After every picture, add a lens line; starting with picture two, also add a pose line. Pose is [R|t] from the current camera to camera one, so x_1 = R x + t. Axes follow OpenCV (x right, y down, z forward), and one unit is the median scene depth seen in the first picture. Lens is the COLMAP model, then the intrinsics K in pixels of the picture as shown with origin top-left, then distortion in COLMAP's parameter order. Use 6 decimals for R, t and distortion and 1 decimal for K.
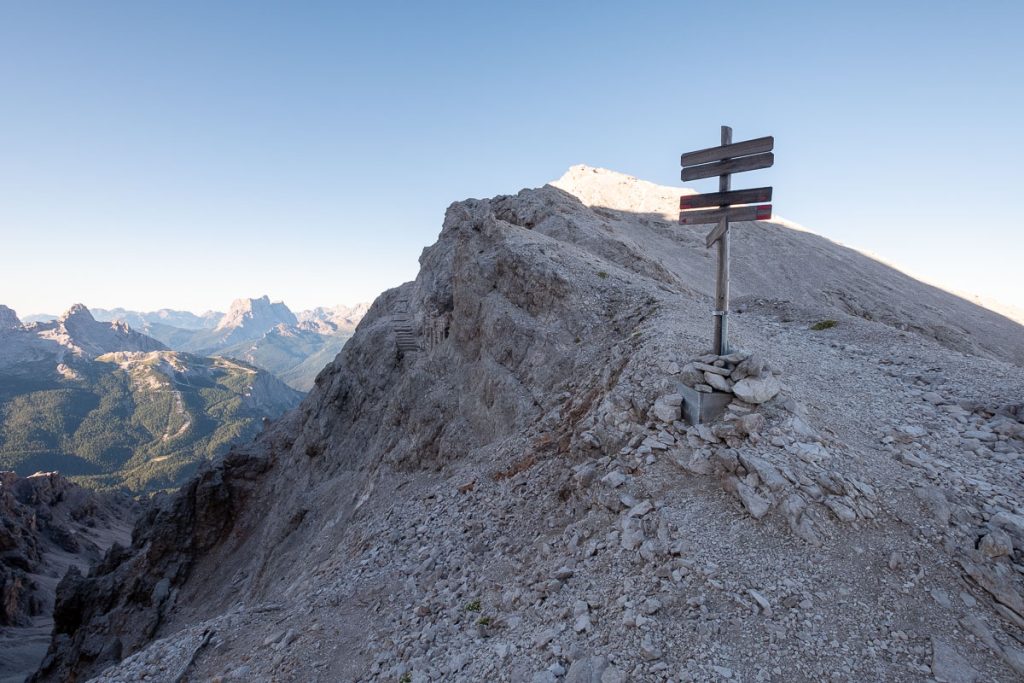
lens RADIAL K [[462.6, 0, 510.6], [0, 462.6, 336.0], [0, 0, 1]] dist [0.001819, 0.000195]
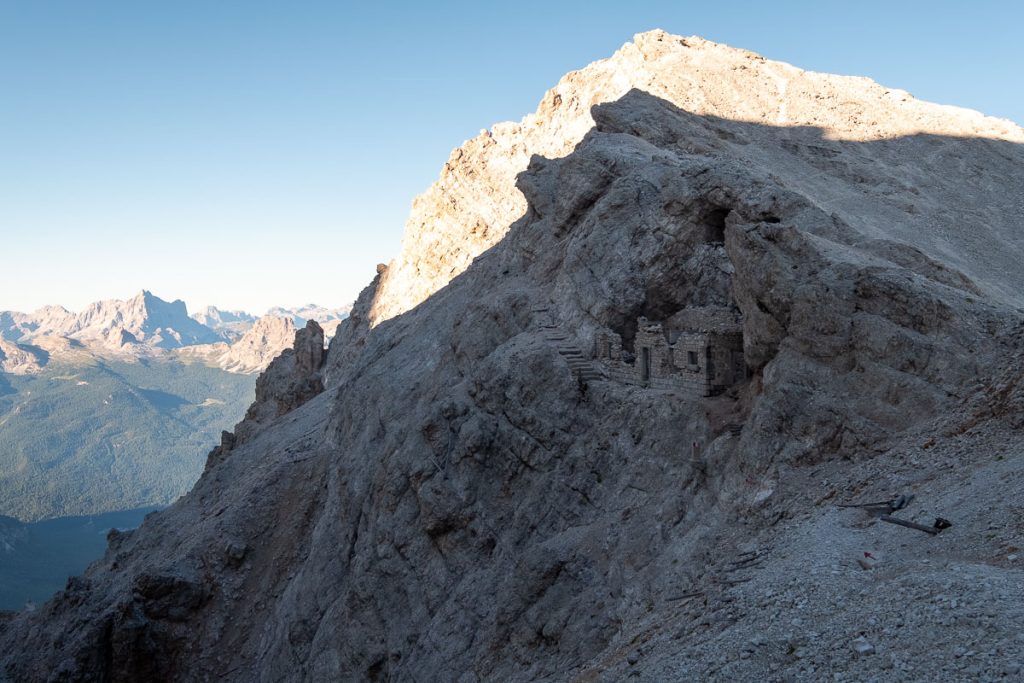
lens RADIAL K [[1043.9, 0, 512.0], [0, 1043.9, 341.5], [0, 0, 1]] dist [0.007342, 0.004499]
pose [[0.997227, -0.018384, 0.072118, -0.461016], [0.020271, 0.999469, -0.025525, 0.010415], [-0.071611, 0.026916, 0.997069, -0.645505]]
